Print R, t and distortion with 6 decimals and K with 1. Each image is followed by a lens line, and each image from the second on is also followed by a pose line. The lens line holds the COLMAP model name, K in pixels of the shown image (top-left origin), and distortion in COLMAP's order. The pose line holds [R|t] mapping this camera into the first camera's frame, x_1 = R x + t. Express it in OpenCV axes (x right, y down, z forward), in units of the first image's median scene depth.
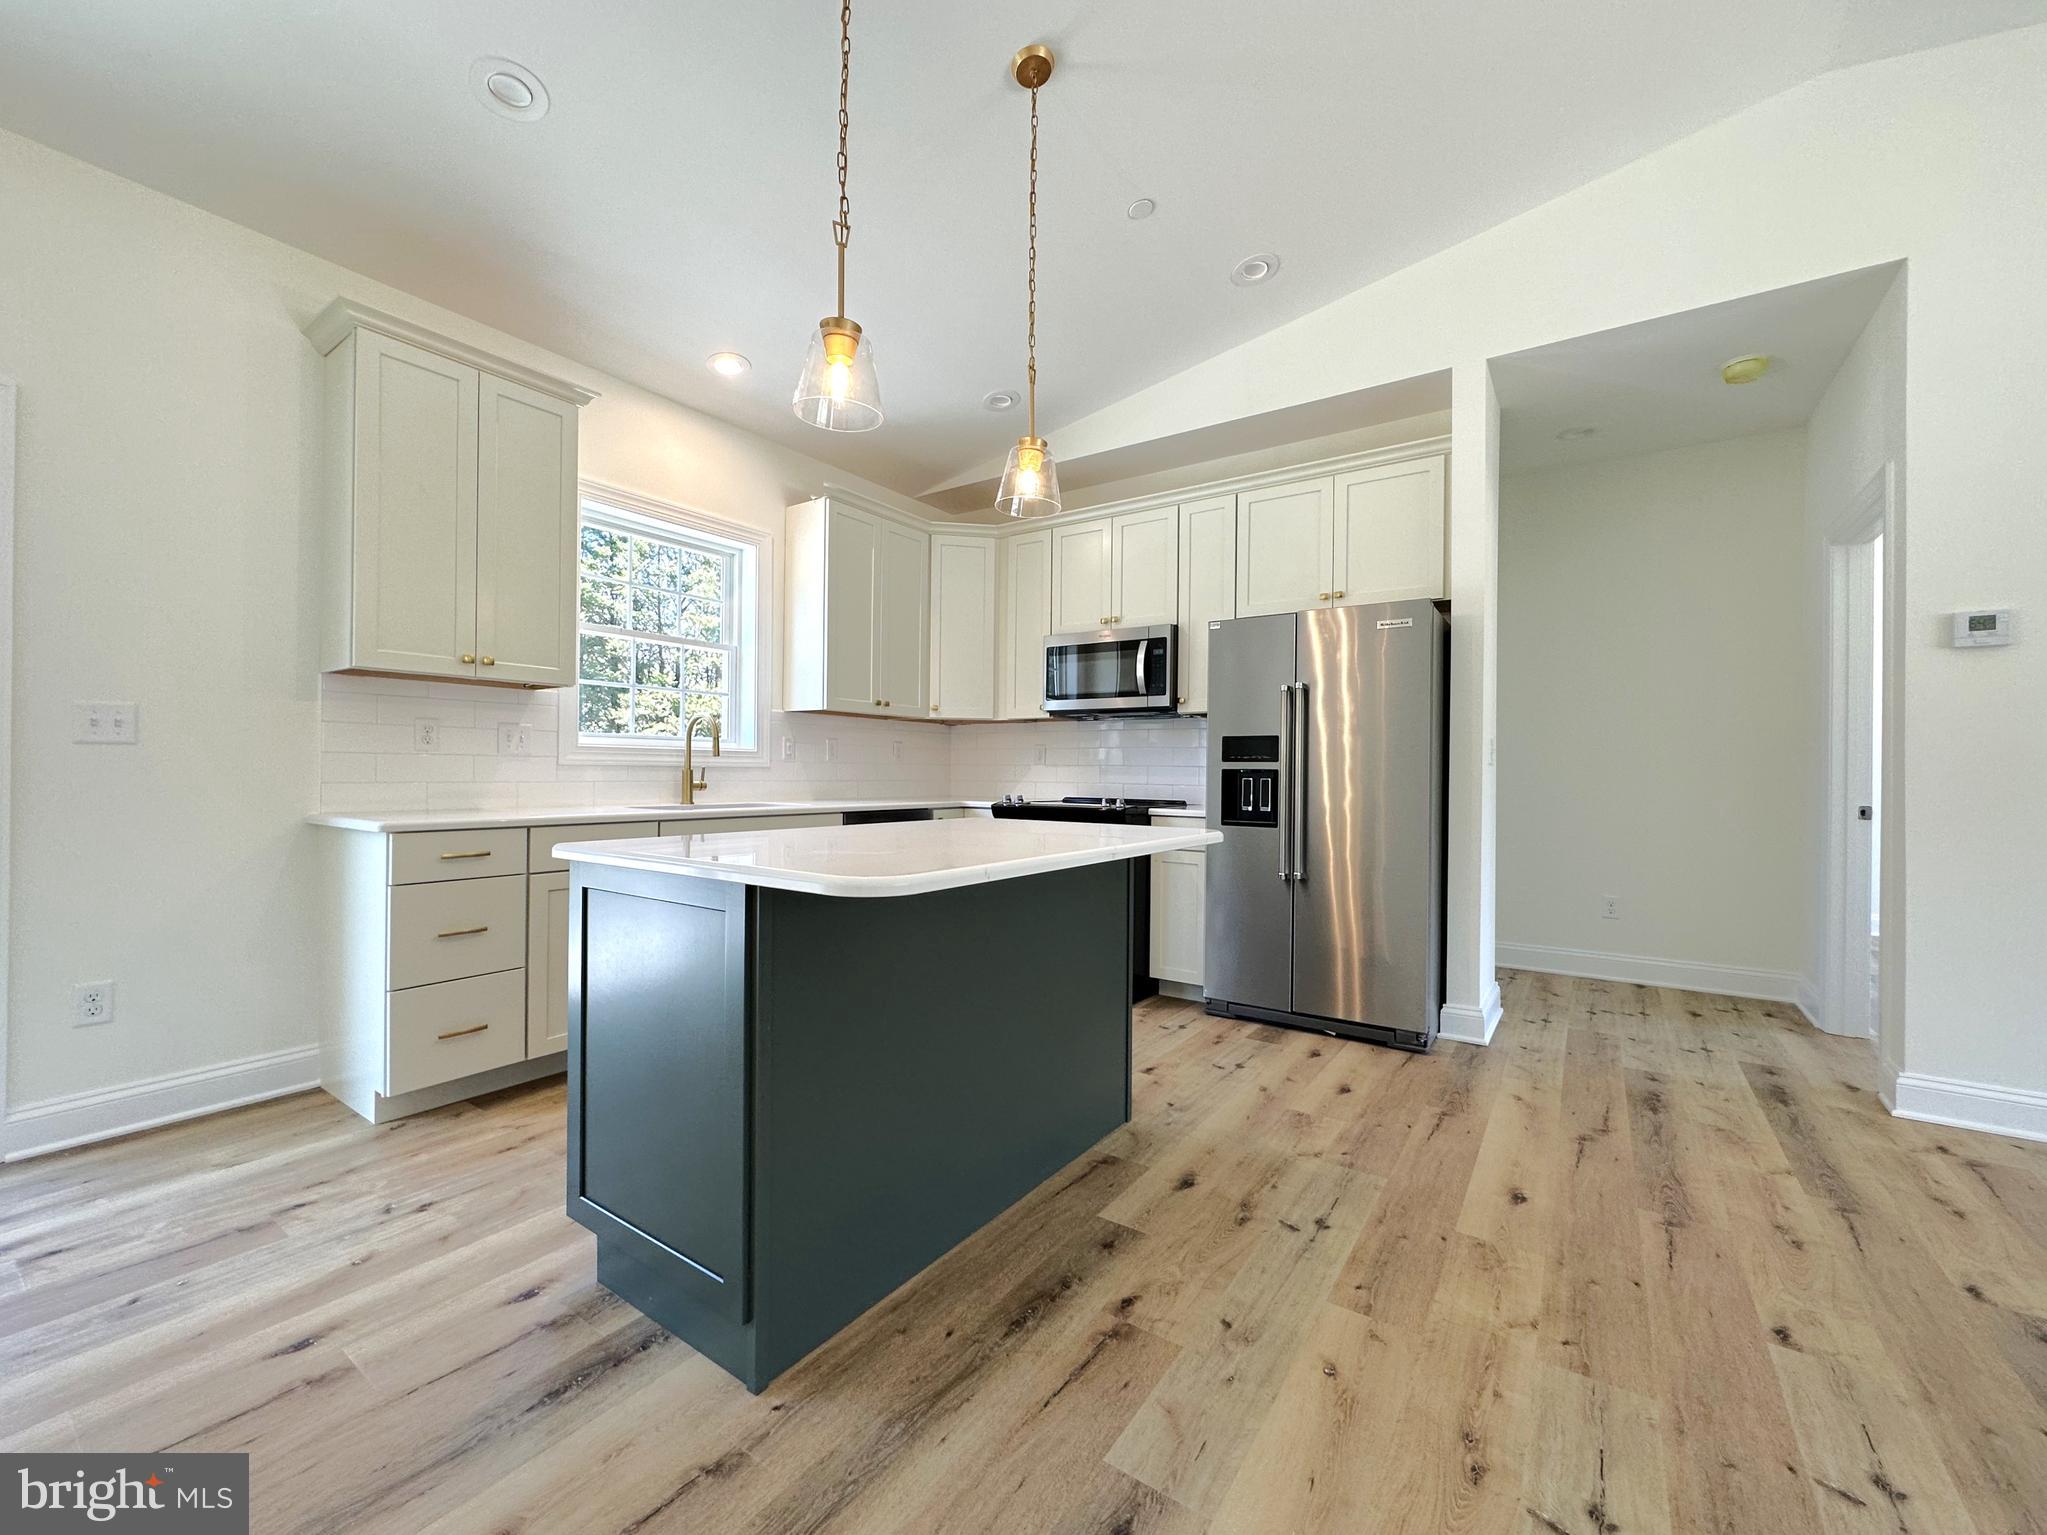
lens RADIAL K [[827.9, 0, 1022.7], [0, 827.9, 773.1], [0, 0, 1]] dist [-0.002928, -0.000149]
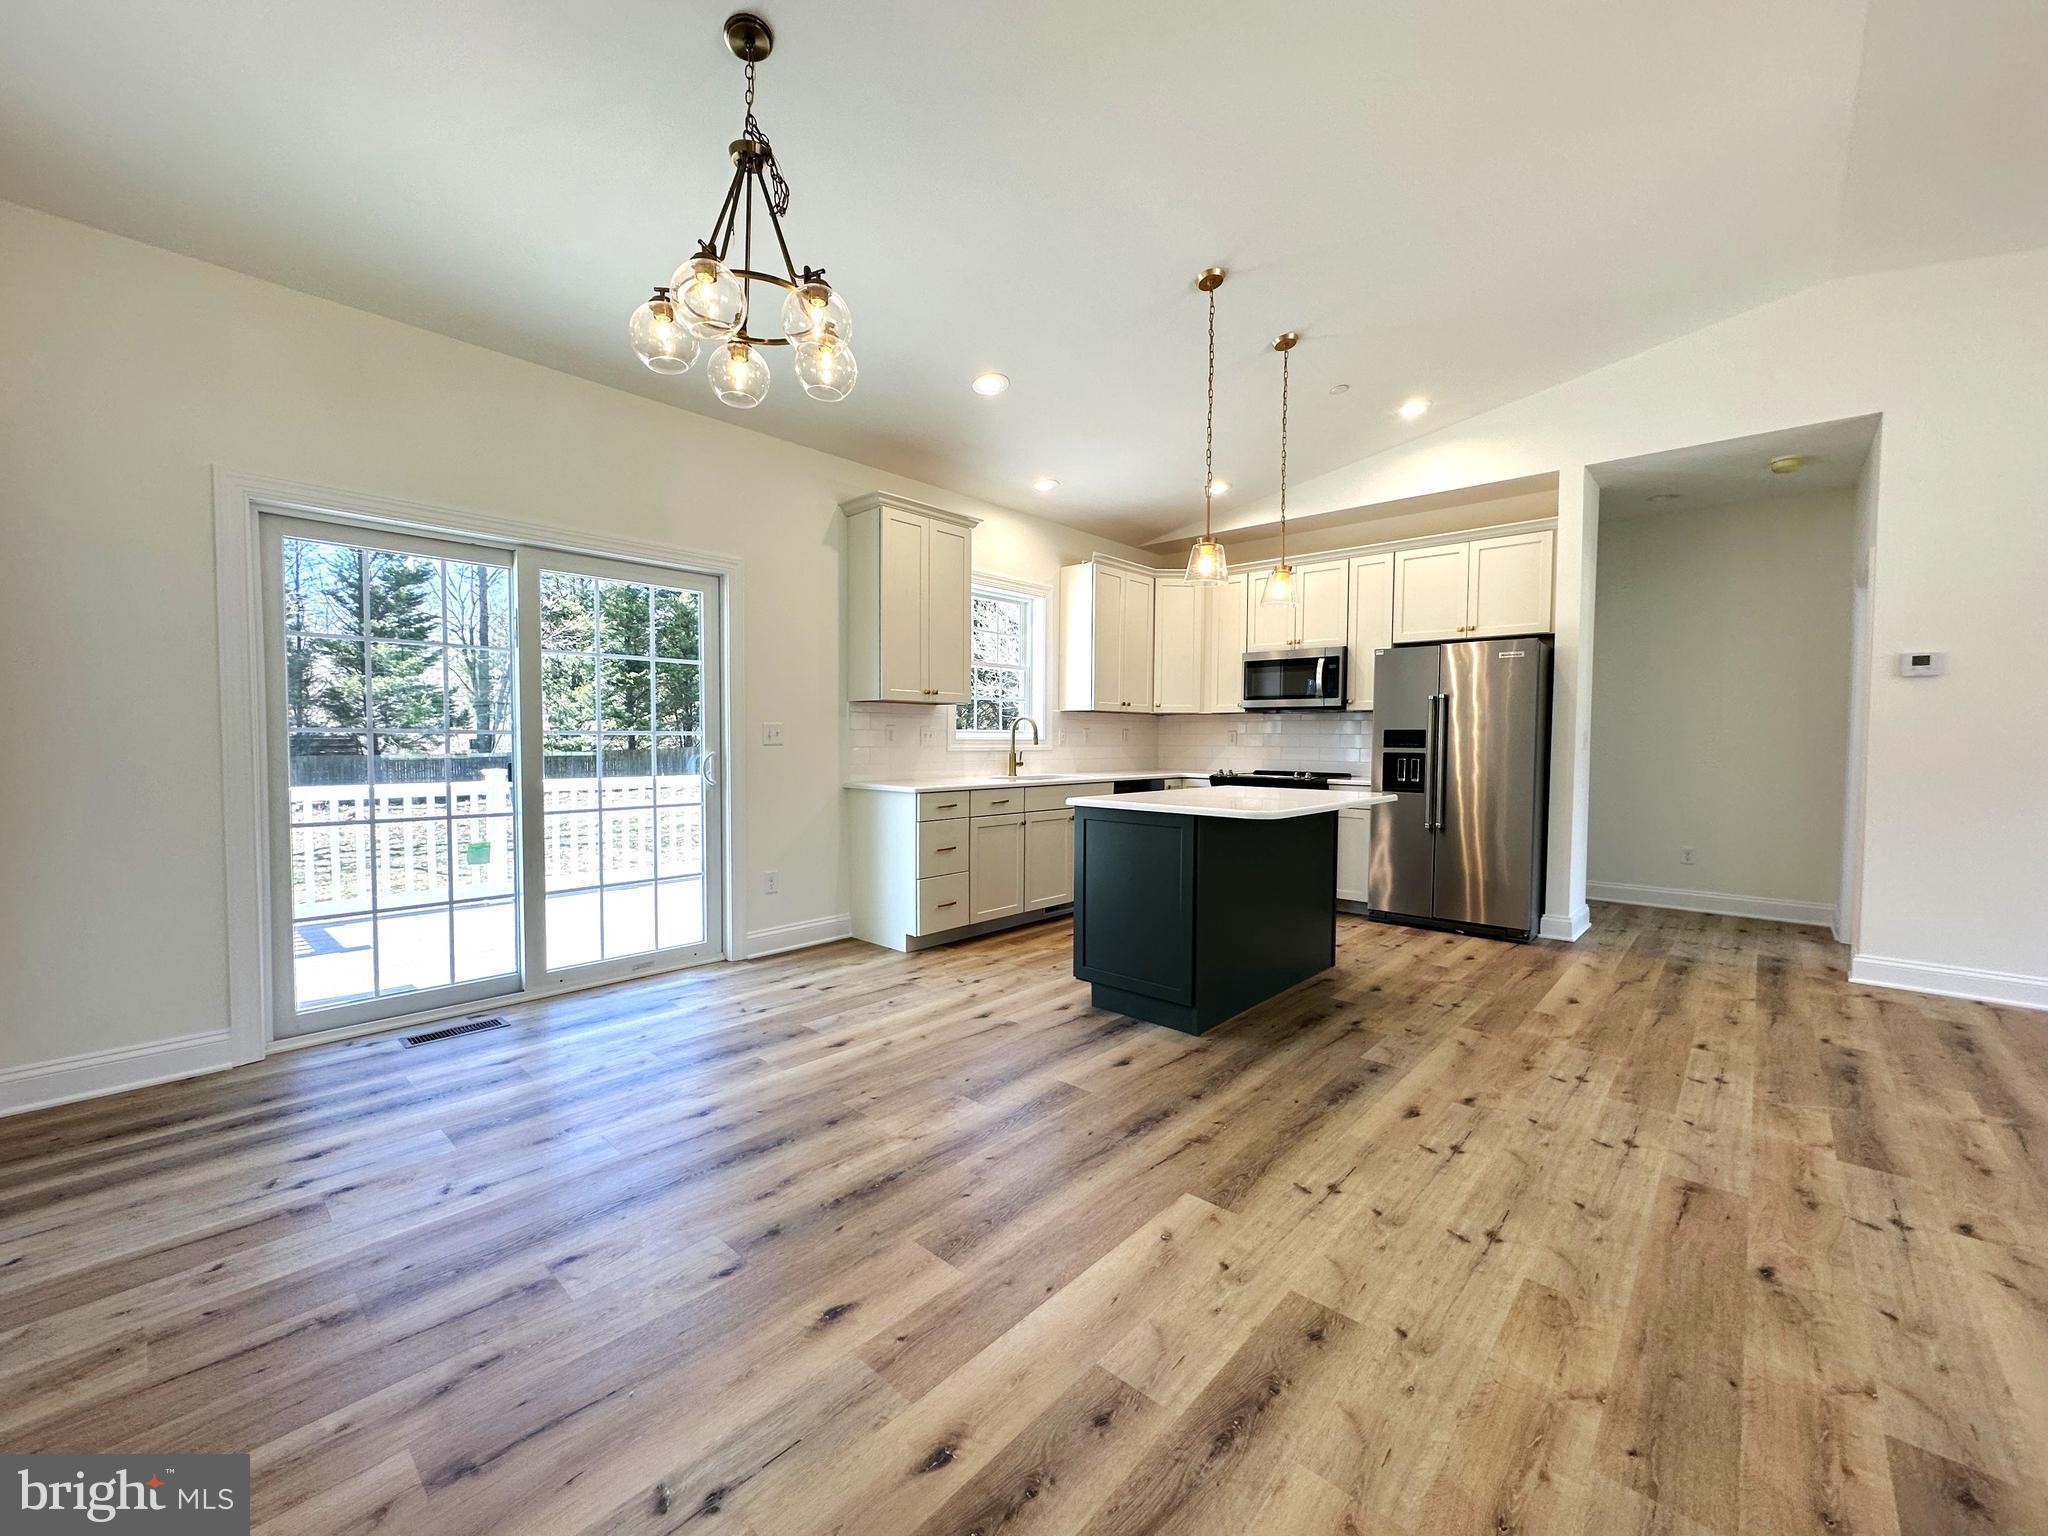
lens RADIAL K [[822.8, 0, 1019.6], [0, 822.8, 773.8], [0, 0, 1]] dist [-0.002791, -0.000224]
pose [[0.991222, 0.001532, -0.132199, -0.234827], [0.004024, 0.999120, 0.041752, -0.035264], [0.132147, -0.041918, 0.990343, -0.598952]]
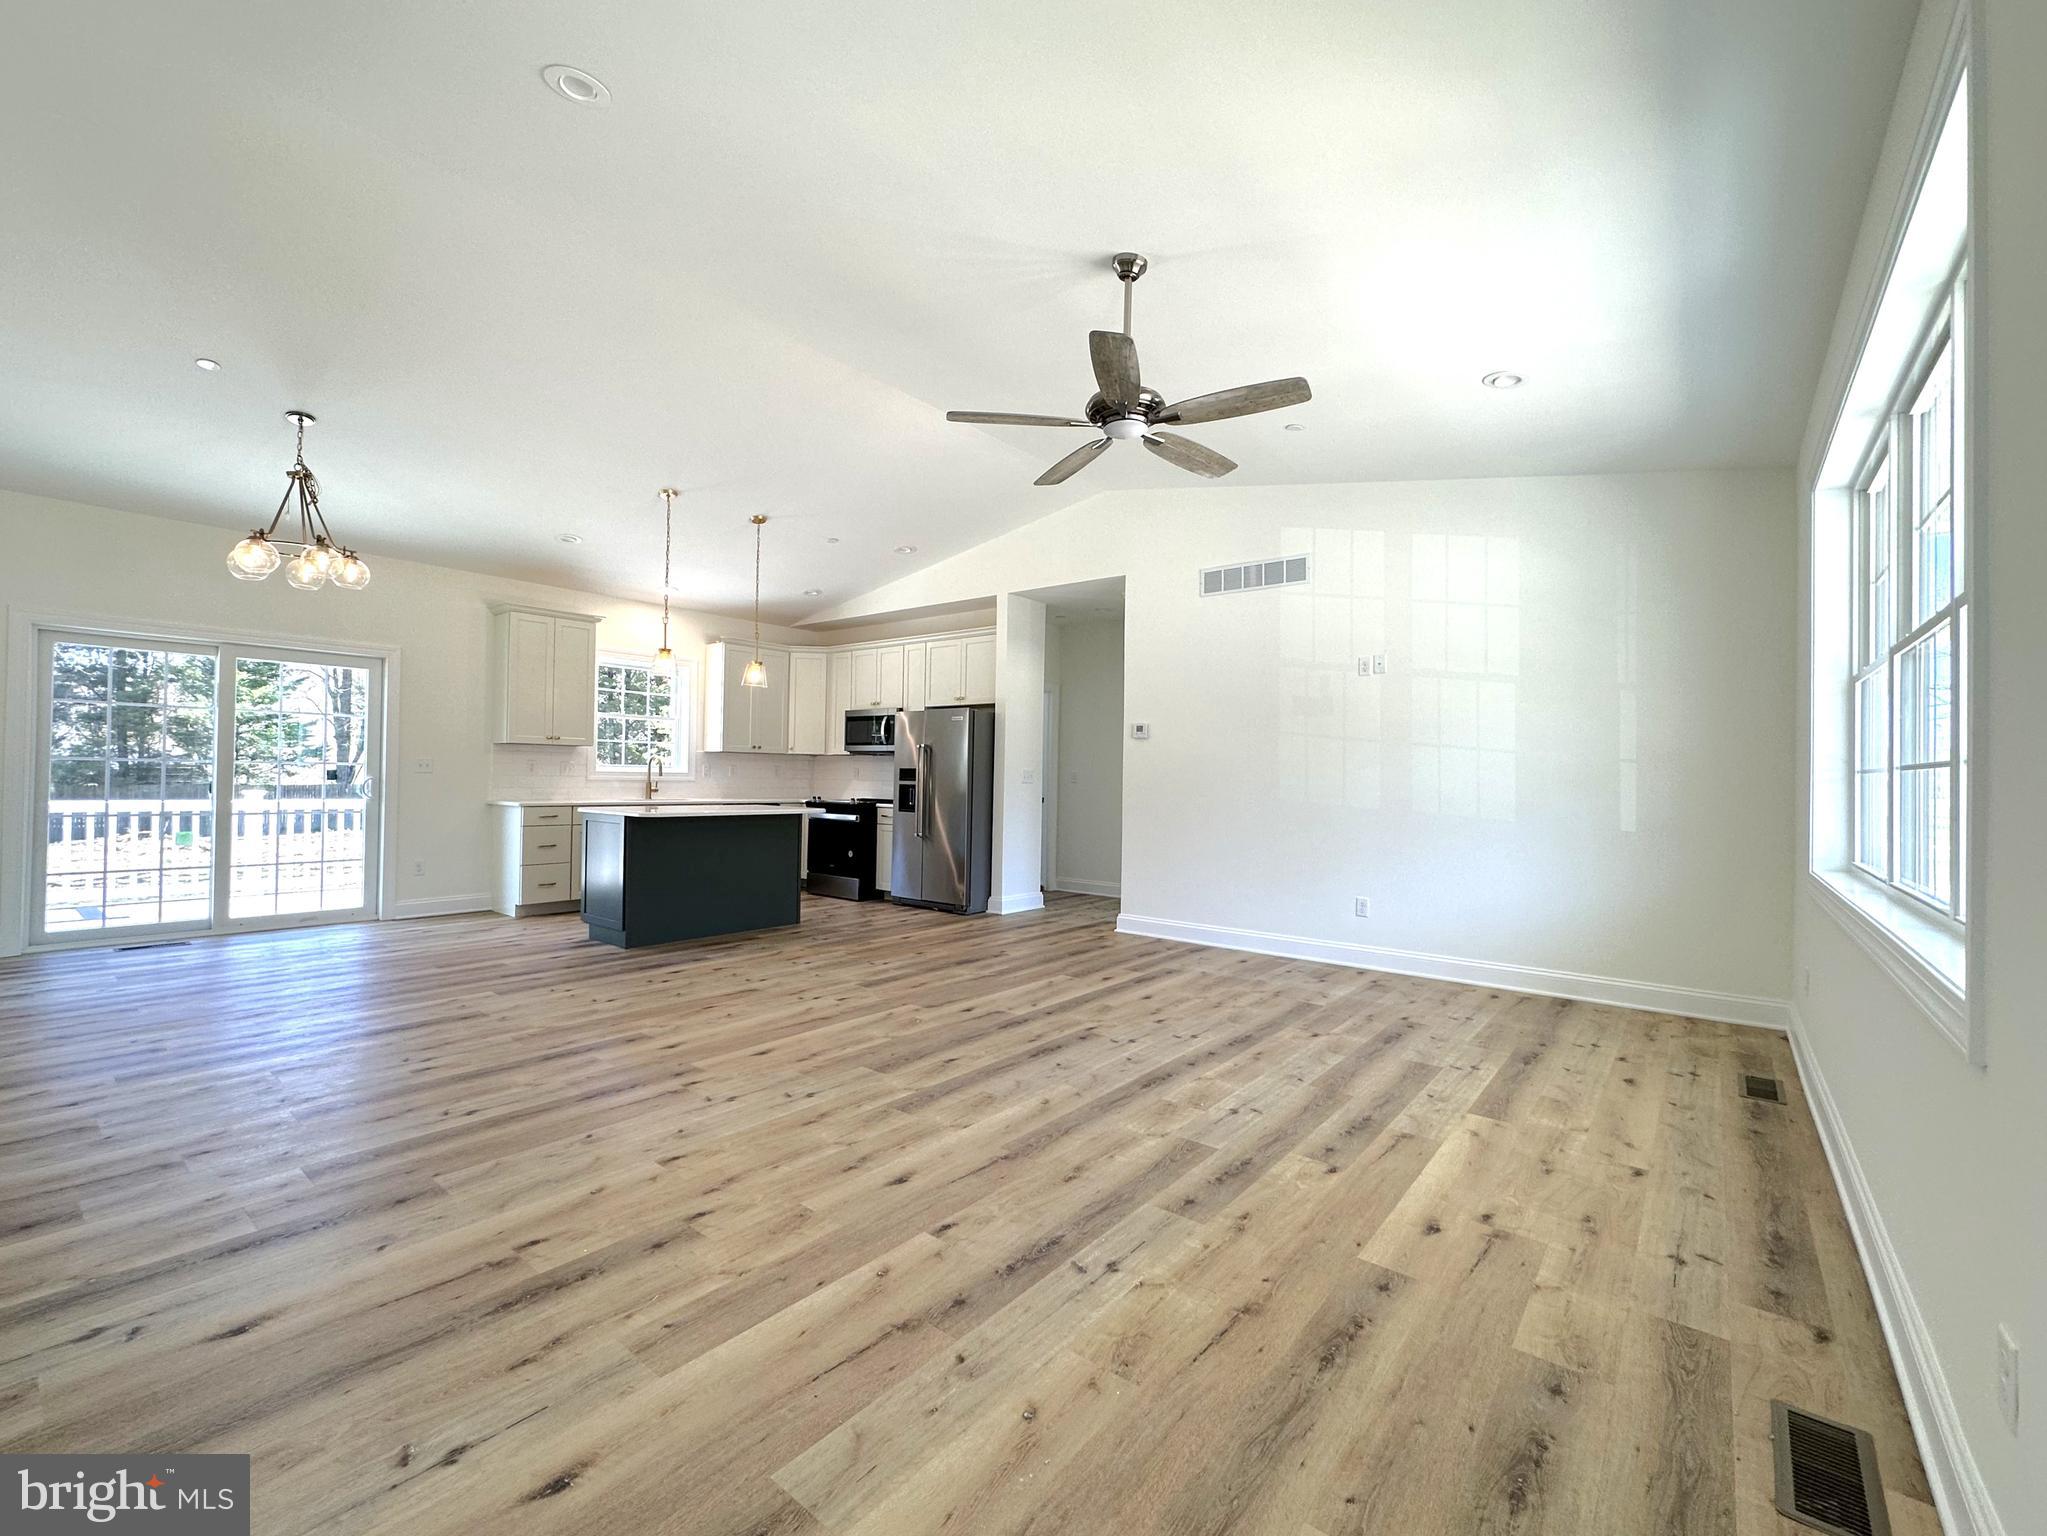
lens RADIAL K [[879.4, 0, 1023.5], [0, 879.4, 768.0], [0, 0, 1]] dist [0.001645, -0.000083]
pose [[0.997496, 0.006100, -0.070464, 0.820291], [-0.007041, 0.999889, -0.013111, -0.021554], [0.070376, 0.013575, 0.997428, -1.346528]]
